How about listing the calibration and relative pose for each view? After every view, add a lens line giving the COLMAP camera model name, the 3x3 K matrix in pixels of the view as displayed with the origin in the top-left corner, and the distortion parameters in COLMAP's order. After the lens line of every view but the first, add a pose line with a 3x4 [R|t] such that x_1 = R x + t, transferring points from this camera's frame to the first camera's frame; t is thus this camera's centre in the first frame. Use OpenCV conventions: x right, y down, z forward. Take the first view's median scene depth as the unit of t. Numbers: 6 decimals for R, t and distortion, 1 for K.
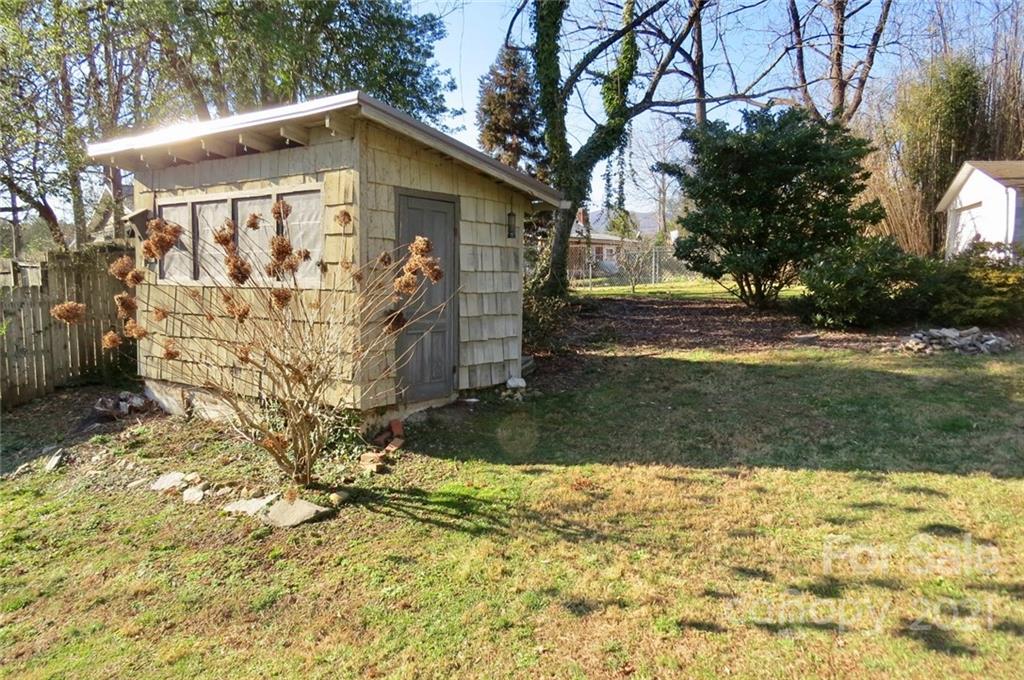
lens RADIAL K [[729.1, 0, 512.0], [0, 729.1, 340.0], [0, 0, 1]] dist [-0.040172, 0.000244]
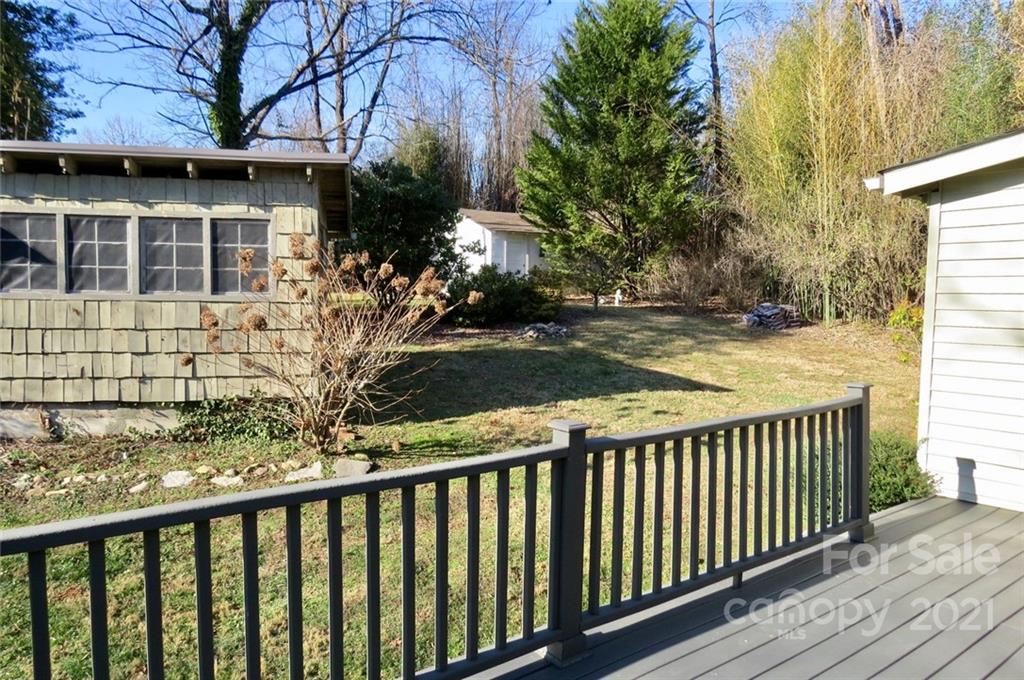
lens RADIAL K [[729.1, 0, 512.0], [0, 729.1, 340.0], [0, 0, 1]] dist [-0.040172, 0.000244]
pose [[0.683227, -0.044031, 0.728877, -0.830619], [0.055063, 0.998445, 0.008700, 0.004514], [-0.728127, 0.034190, 0.684589, -0.107405]]
